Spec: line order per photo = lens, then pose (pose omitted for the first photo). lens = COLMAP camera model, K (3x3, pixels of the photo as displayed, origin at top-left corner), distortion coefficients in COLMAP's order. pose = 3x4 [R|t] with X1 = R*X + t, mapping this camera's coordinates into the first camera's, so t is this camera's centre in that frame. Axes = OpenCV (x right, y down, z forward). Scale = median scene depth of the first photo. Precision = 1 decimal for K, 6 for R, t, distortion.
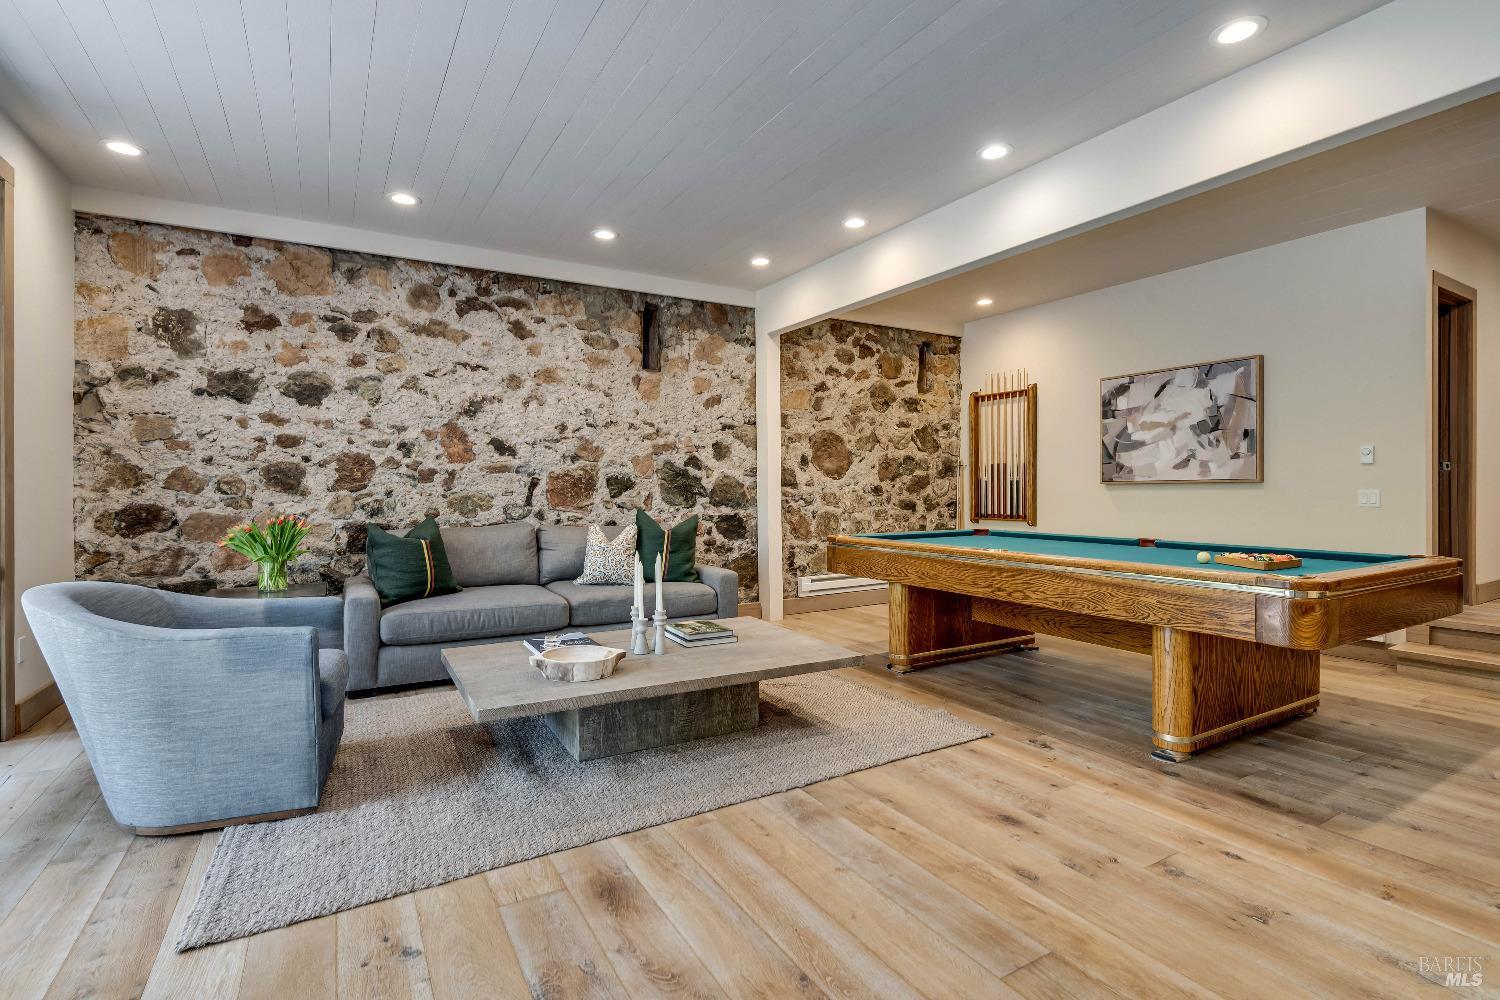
lens RADIAL K [[711.3, 0, 753.9], [0, 711.3, 488.1], [0, 0, 1]] dist [0.001811, 0.000550]
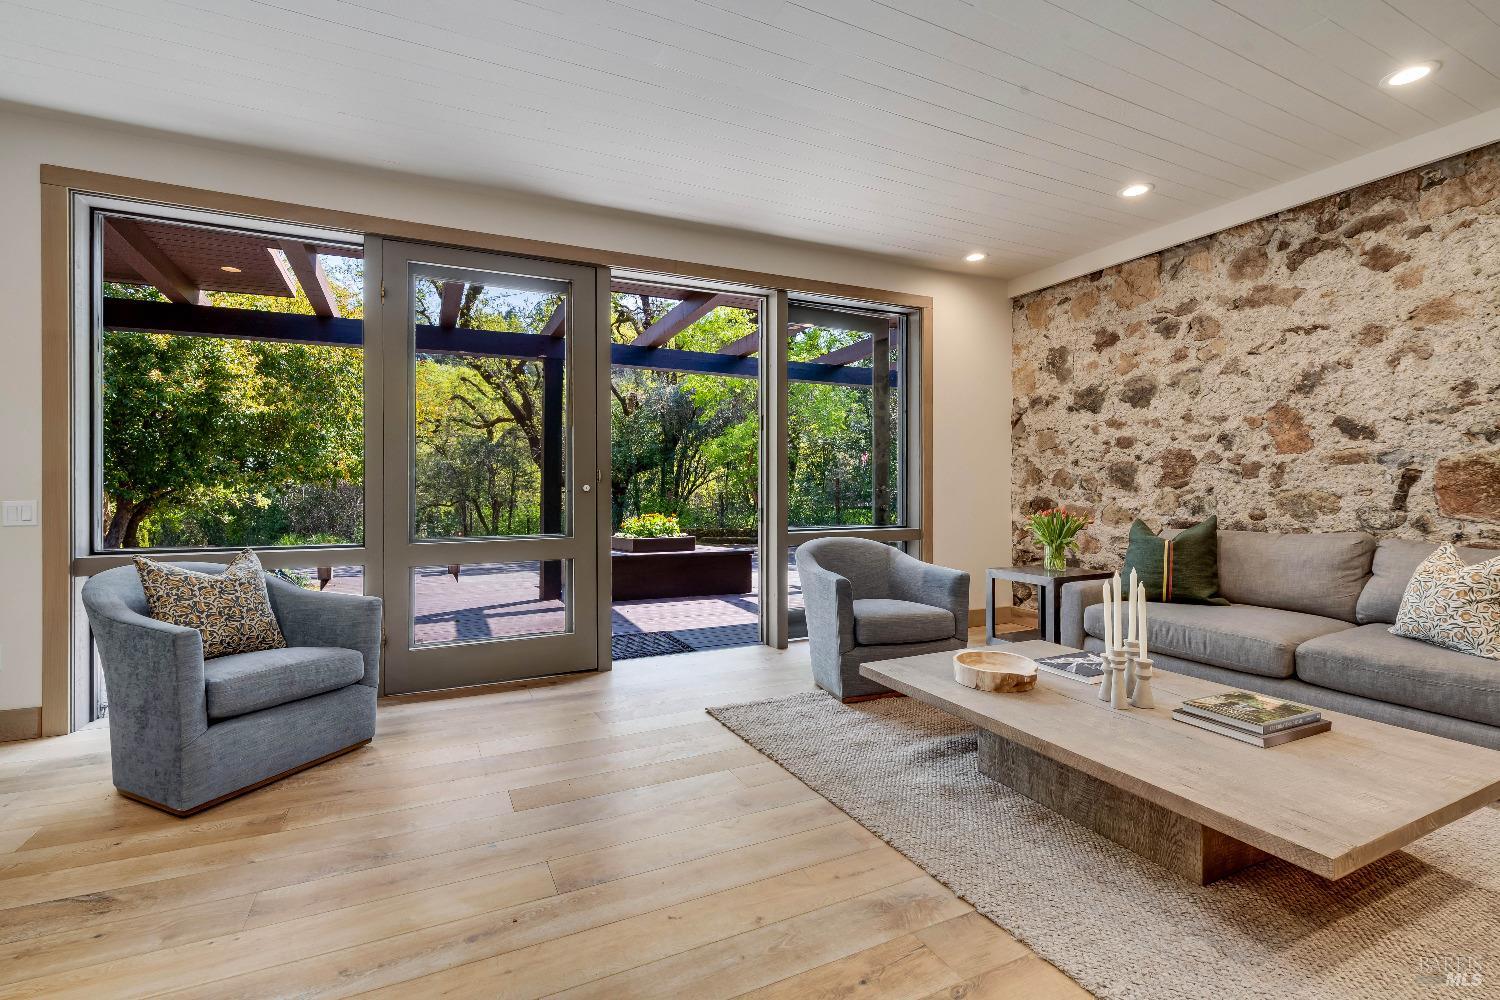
lens RADIAL K [[687.8, 0, 749.4], [0, 687.8, 488.0], [0, 0, 1]] dist [0.001905, 0.000301]
pose [[-0.074966, 0.002860, -0.997182, 0.418373], [0.000915, 0.999996, 0.002799, 0.001225], [0.997186, -0.000703, -0.074969, 0.457561]]
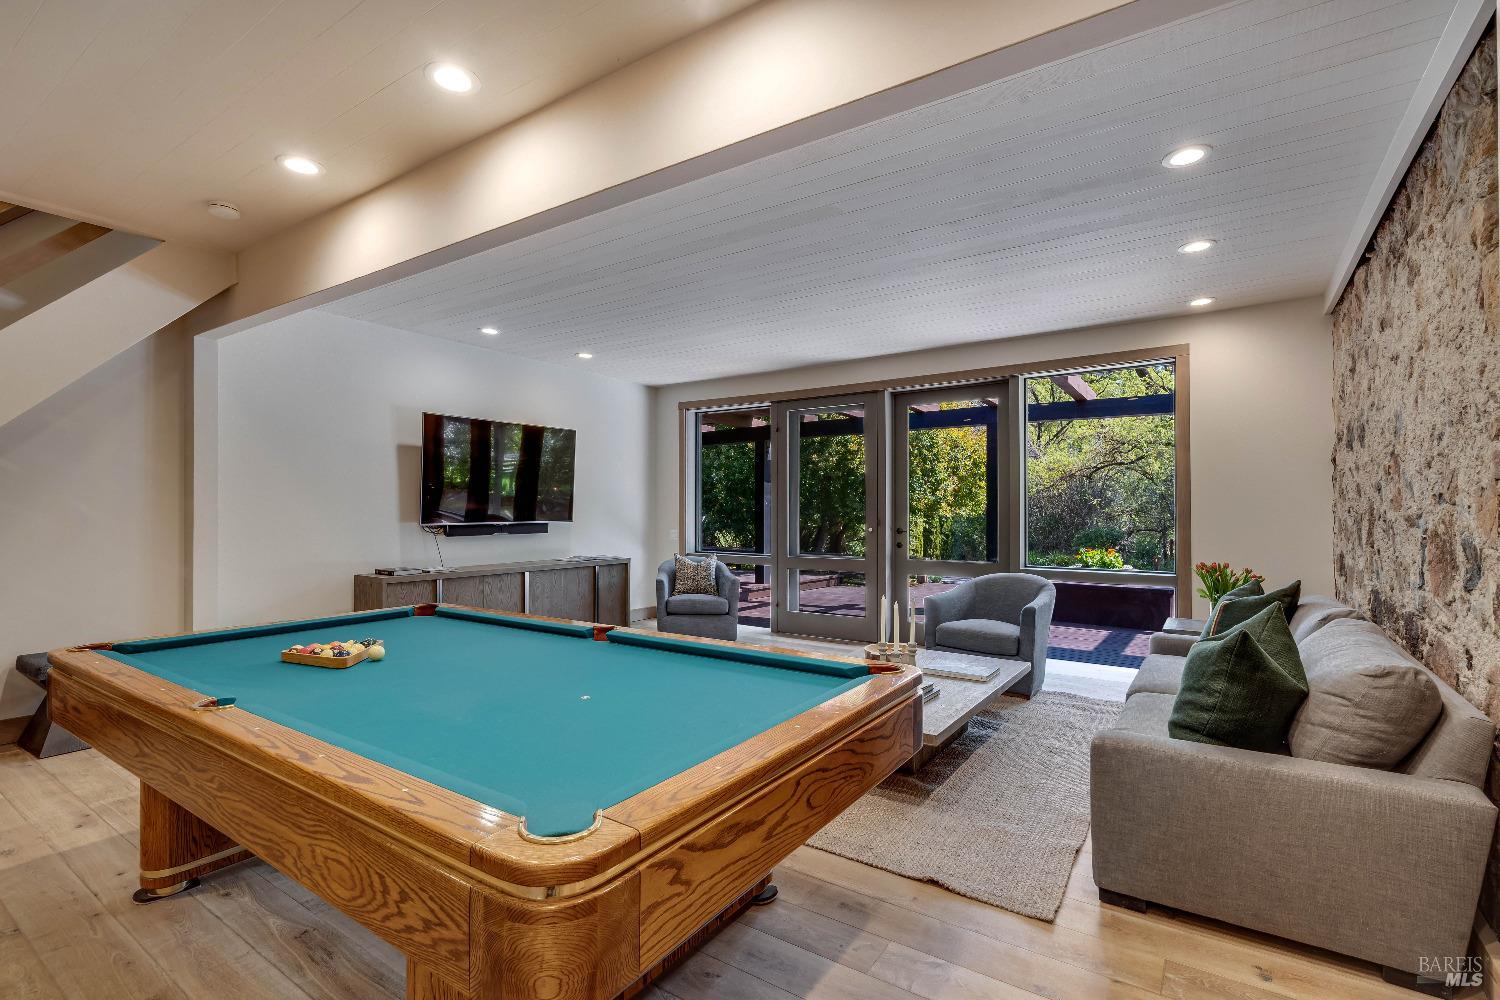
lens RADIAL K [[687.8, 0, 749.4], [0, 687.8, 488.0], [0, 0, 1]] dist [0.001905, 0.000301]
pose [[-0.905785, -0.009014, -0.423642, 0.394300], [0.004351, 0.999523, -0.030570, -0.037226], [0.423716, -0.029533, -0.905313, 1.348666]]
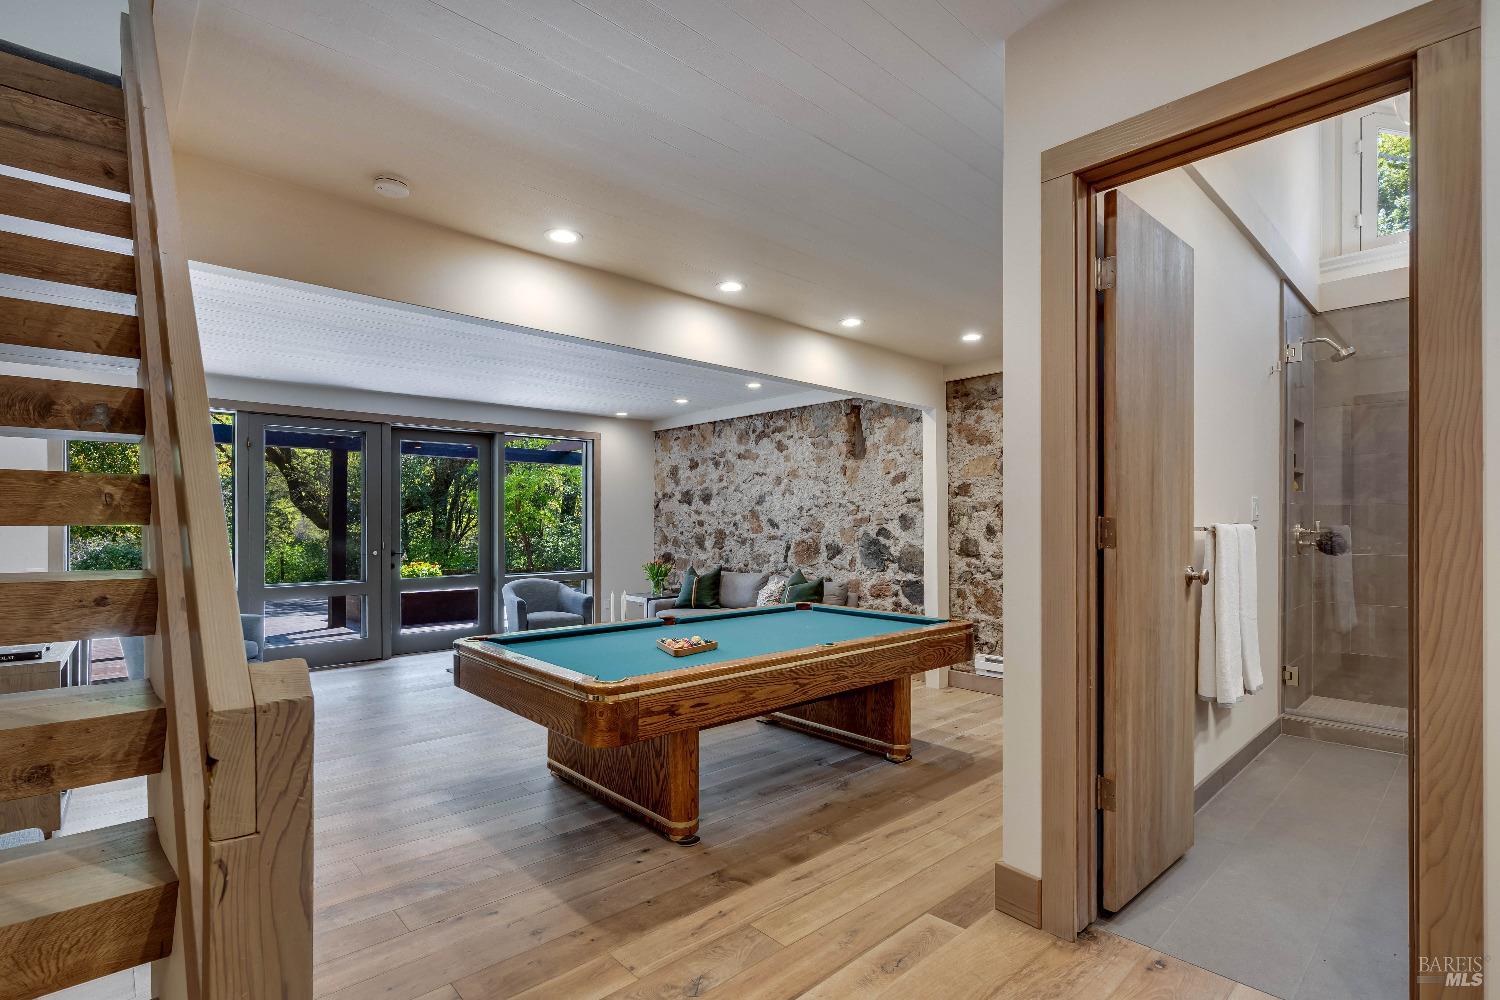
lens RADIAL K [[710.9, 0, 735.8], [0, 710.9, 522.0], [0, 0, 1]] dist [-0.003089, -0.000283]
pose [[0.196355, 0.002201, -0.980530, 1.212838], [-0.002106, 0.999996, 0.001823, -0.066978], [0.980531, 0.001707, 0.196359, 0.646383]]
